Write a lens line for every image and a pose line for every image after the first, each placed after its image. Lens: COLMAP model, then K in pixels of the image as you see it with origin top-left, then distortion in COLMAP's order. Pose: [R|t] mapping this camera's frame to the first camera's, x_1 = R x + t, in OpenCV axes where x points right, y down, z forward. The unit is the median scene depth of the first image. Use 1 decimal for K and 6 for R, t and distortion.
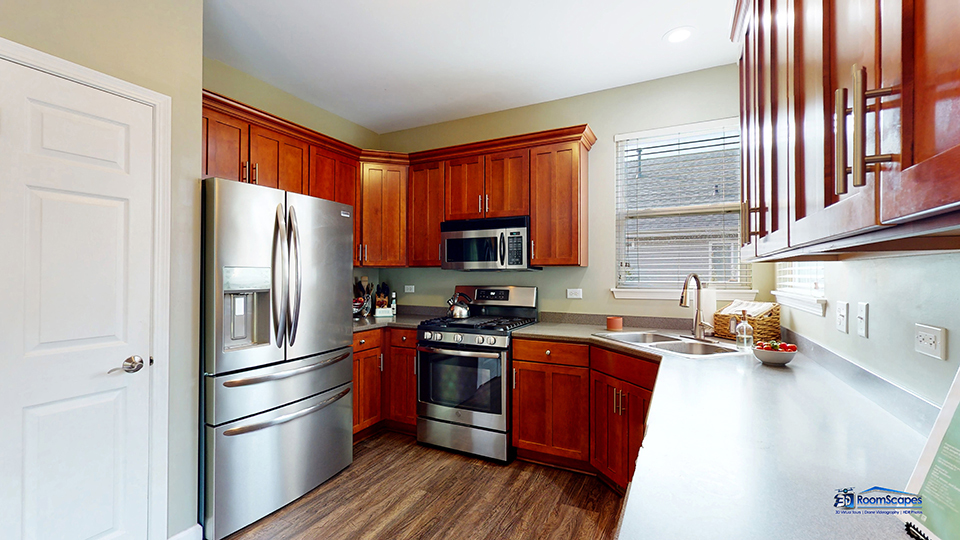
lens RADIAL K [[403.8, 0, 480.5], [0, 403.8, 273.3], [0, 0, 1]] dist [-0.000179, -0.000069]
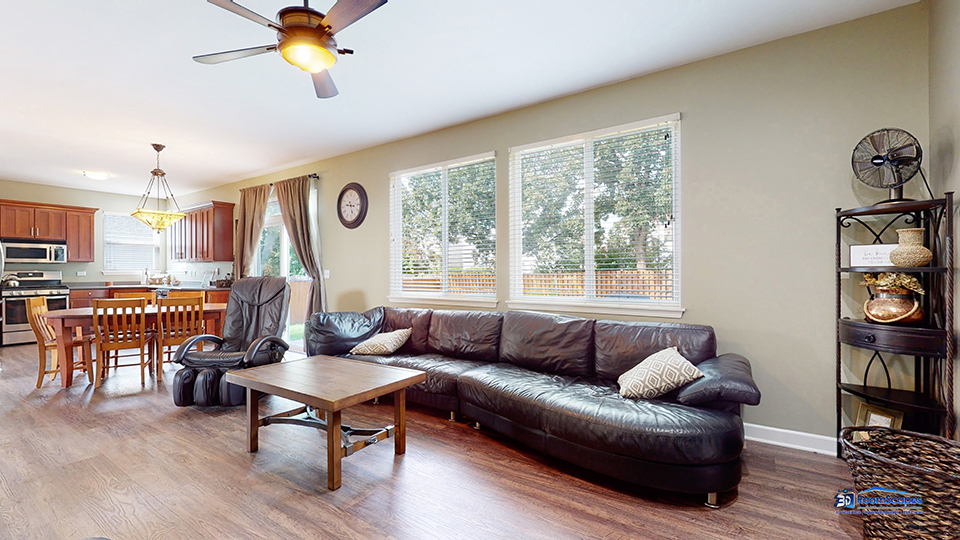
lens RADIAL K [[403.8, 0, 487.4], [0, 403.8, 269.0], [0, 0, 1]] dist [-0.000179, -0.000069]
pose [[0.125166, 0.002361, 0.992133, -1.864340], [0.002218, 0.999994, -0.002660, 0.036435], [-0.992133, 0.002533, 0.125160, -1.689421]]
